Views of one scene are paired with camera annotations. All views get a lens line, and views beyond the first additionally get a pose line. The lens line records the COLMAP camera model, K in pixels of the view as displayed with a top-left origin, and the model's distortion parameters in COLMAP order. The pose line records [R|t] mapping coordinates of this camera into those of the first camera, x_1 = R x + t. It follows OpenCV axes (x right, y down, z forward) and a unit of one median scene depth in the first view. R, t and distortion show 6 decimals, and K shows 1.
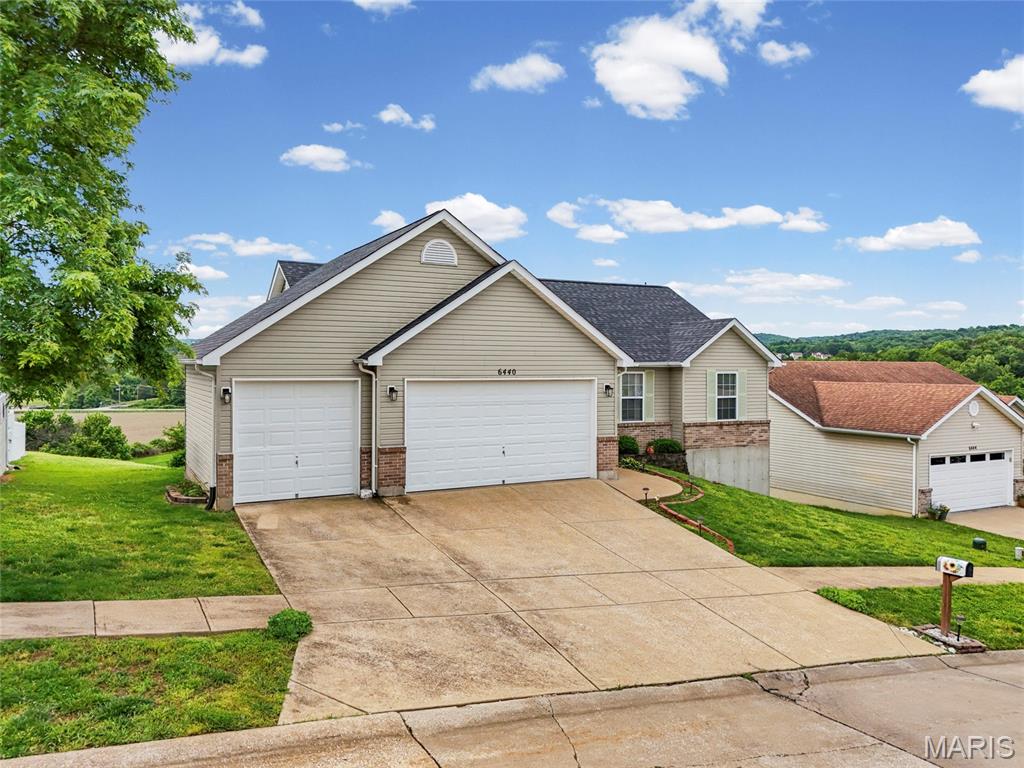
lens RADIAL K [[749.5, 0, 497.2], [0, 749.5, 360.8], [0, 0, 1]] dist [0.076097, -0.055863]
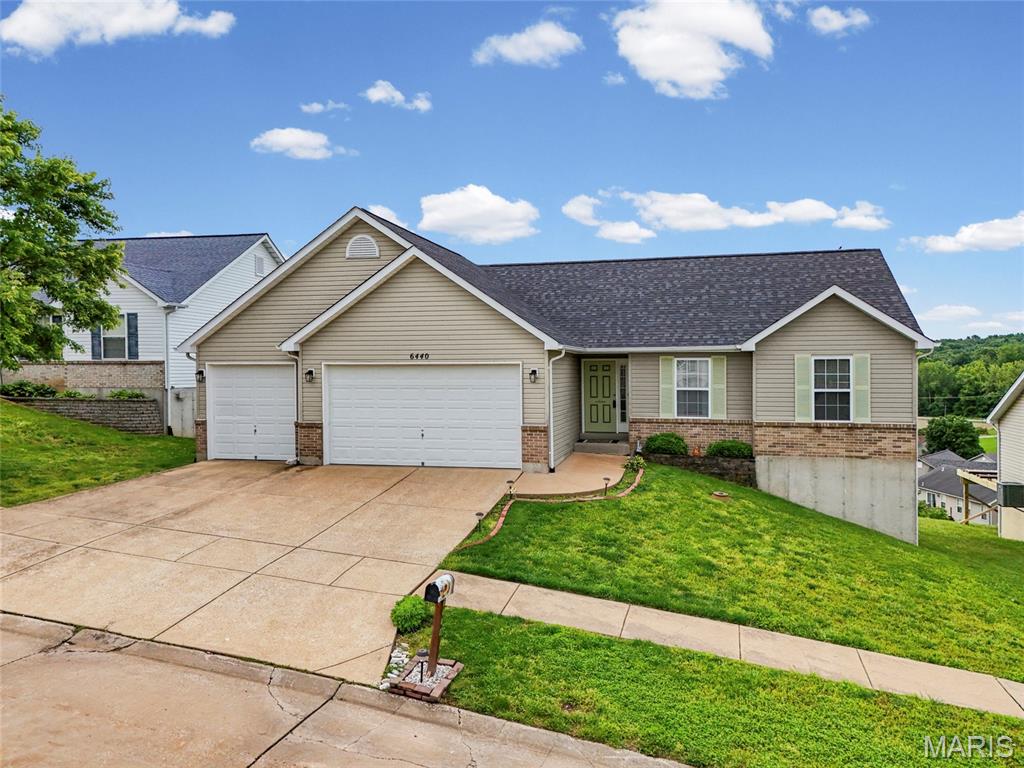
lens RADIAL K [[734.1, 0, 506.4], [0, 734.1, 373.8], [0, 0, 1]] dist [0.064281, -0.049292]
pose [[0.749245, -0.001206, -0.662292, 0.834219], [0.008417, 0.999935, 0.007701, 0.034913], [0.662240, -0.011344, 0.749206, 0.357710]]
